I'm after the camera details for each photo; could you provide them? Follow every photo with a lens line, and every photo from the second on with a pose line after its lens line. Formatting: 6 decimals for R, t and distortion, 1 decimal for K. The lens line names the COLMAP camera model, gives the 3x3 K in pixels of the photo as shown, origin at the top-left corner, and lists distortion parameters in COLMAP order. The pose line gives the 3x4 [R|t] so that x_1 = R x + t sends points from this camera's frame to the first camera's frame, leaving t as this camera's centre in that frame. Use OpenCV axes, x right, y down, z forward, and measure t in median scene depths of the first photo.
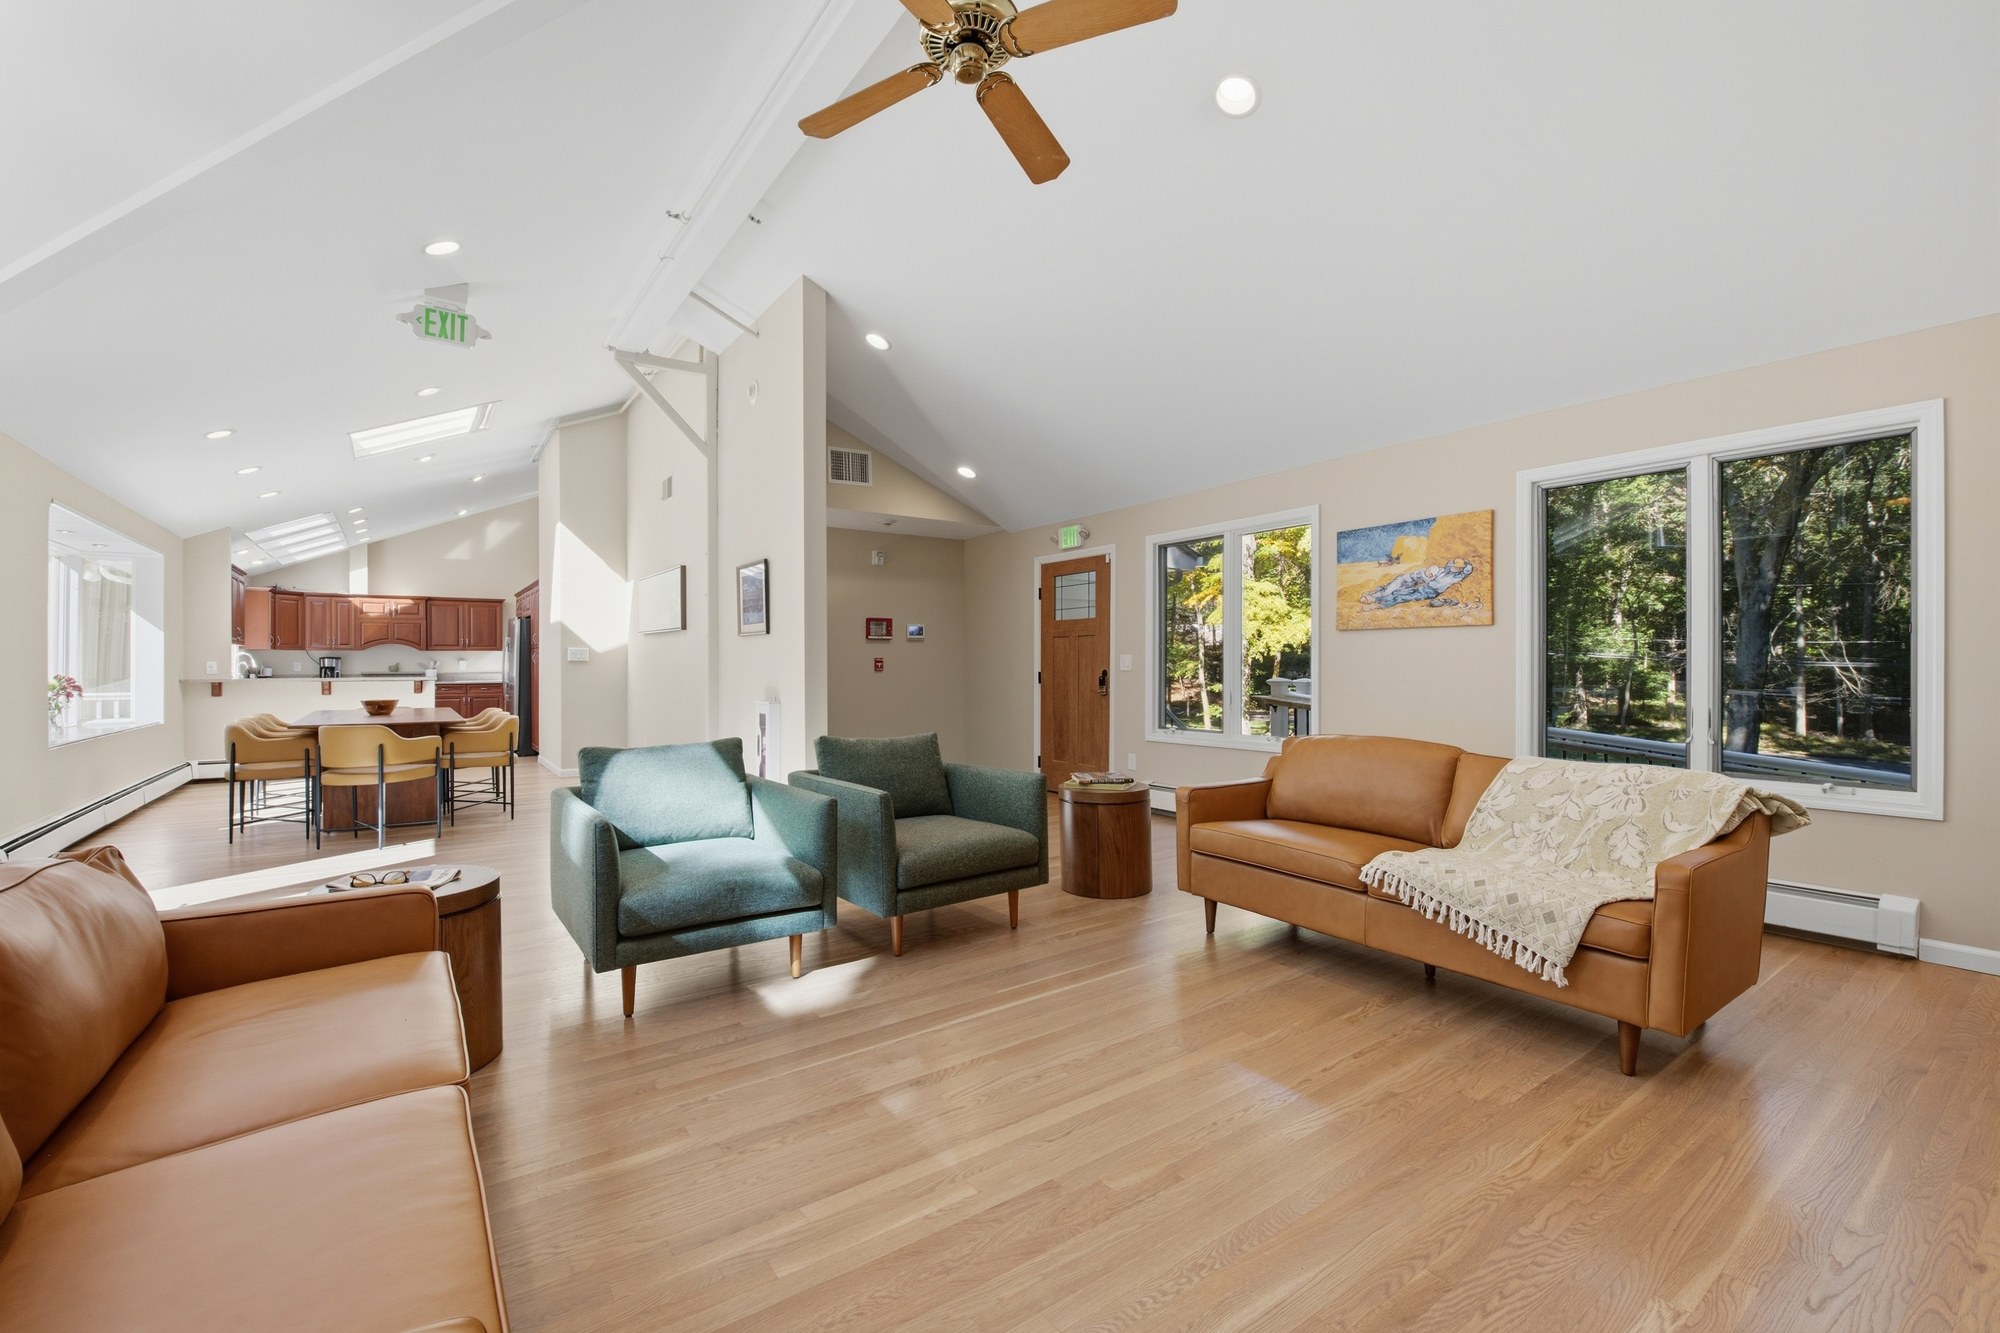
lens RADIAL K [[880.3, 0, 1000.0], [0, 880.3, 666.5], [0, 0, 1]] dist [-0.001761, -0.000413]
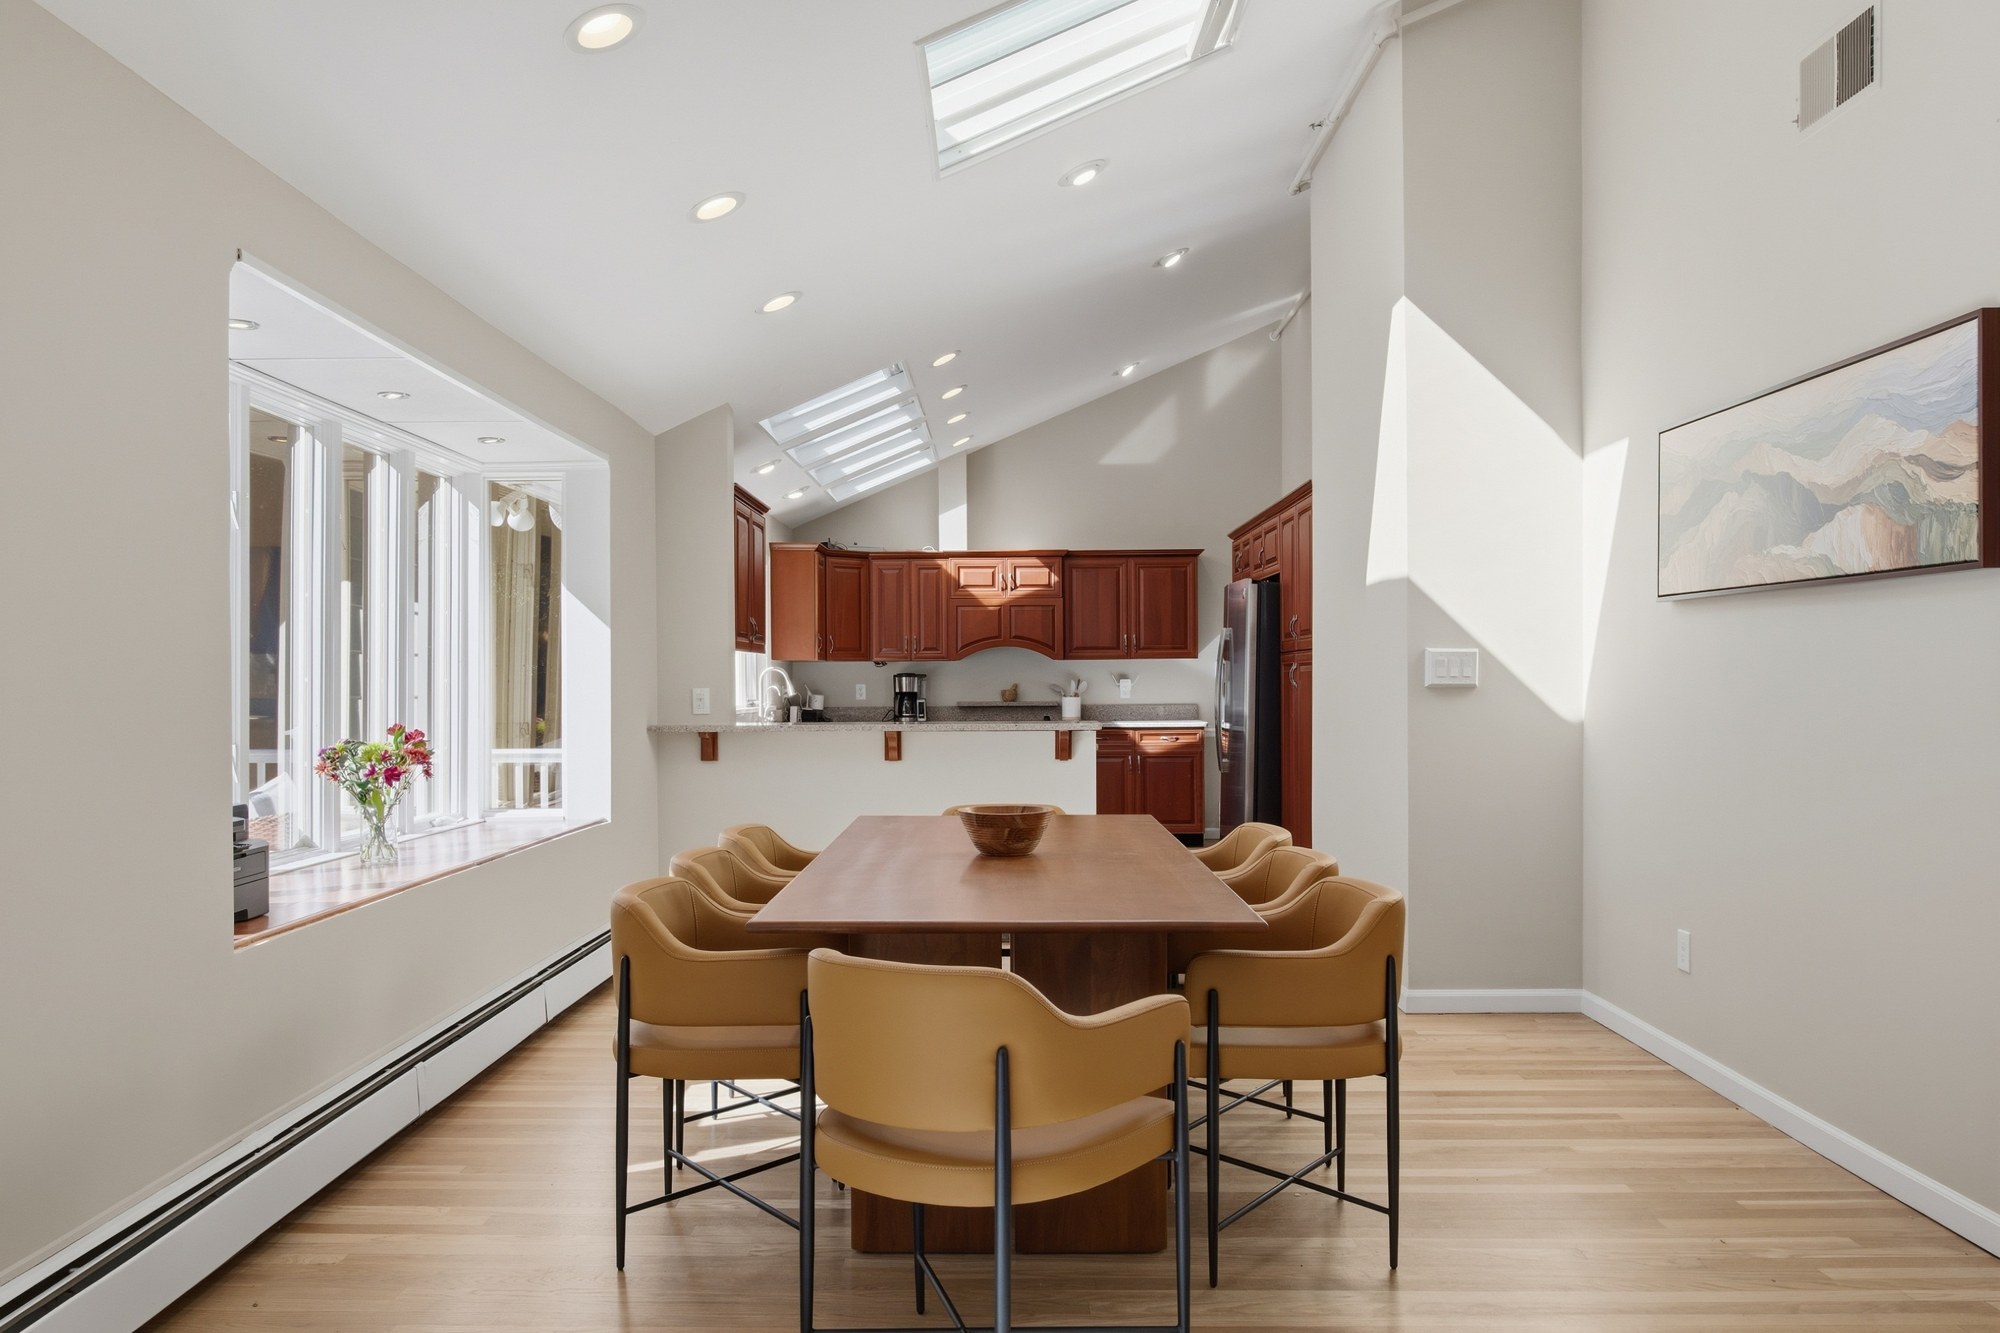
lens RADIAL K [[1620.4, 0, 1000.0], [0, 1620.4, 666.5], [0, 0, 1]] dist [0.000391, -0.000029]
pose [[0.822697, -0.008110, -0.568423, -0.193770], [0.002664, 0.999942, -0.010411, -0.005794], [0.568474, 0.007051, 0.822671, 0.271843]]
